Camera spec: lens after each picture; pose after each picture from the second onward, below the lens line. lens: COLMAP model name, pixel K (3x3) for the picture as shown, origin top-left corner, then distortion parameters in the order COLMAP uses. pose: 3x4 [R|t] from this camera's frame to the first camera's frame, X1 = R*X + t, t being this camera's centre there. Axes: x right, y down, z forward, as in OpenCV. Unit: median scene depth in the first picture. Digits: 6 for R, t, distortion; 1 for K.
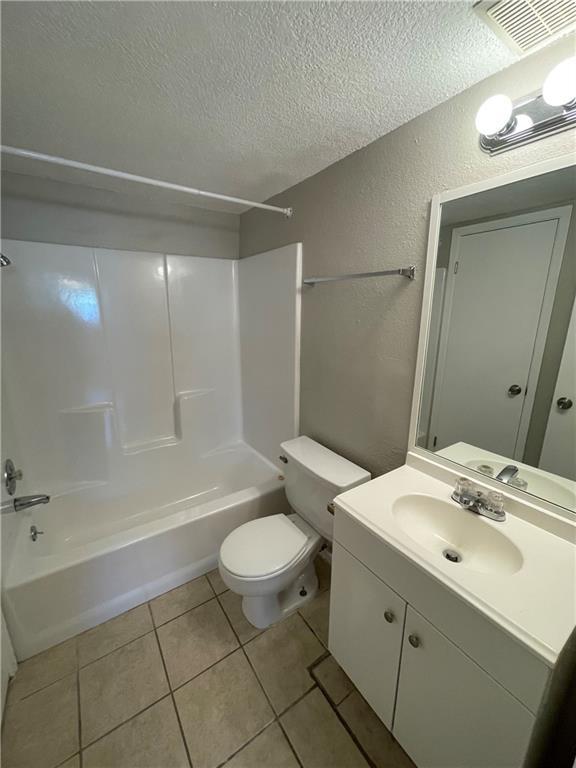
lens RADIAL K [[311.2, 0, 288.0], [0, 311.2, 384.0], [0, 0, 1]] dist [-0.003271, -0.000320]
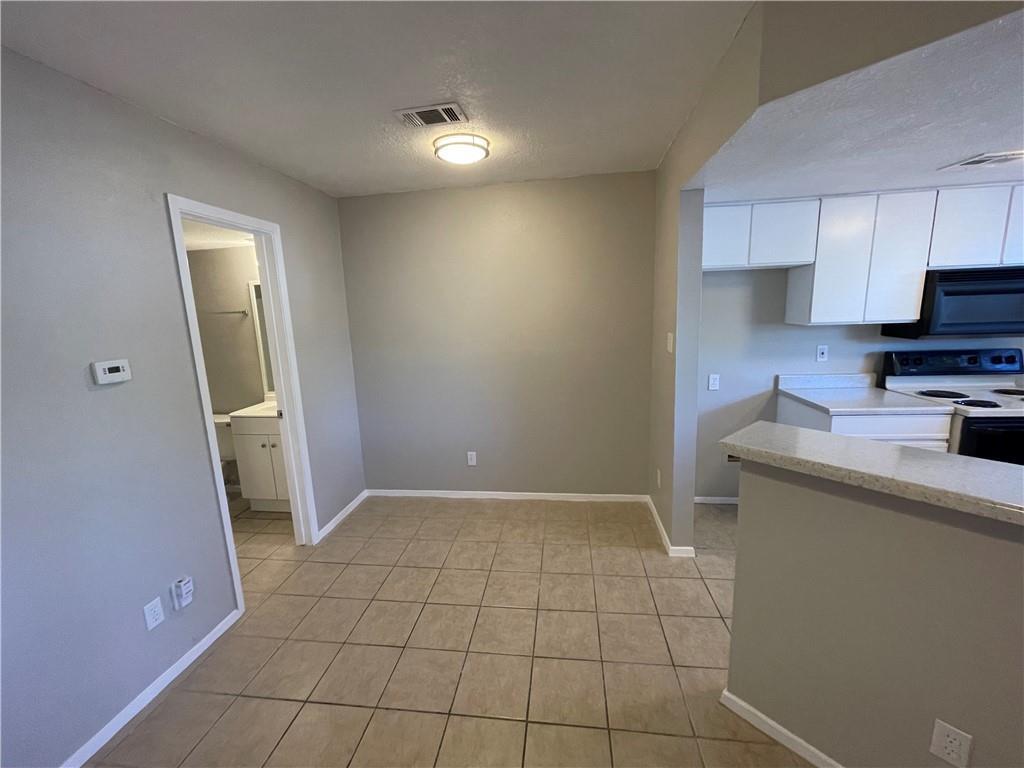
lens RADIAL K [[414.9, 0, 512.0], [0, 414.9, 384.0], [0, 0, 1]] dist [-0.003271, -0.000320]
pose [[0.664483, -0.160493, 0.729866, -0.579986], [0.217351, 0.975950, 0.016724, 0.498719], [-0.714997, 0.147524, 0.683386, -2.293480]]
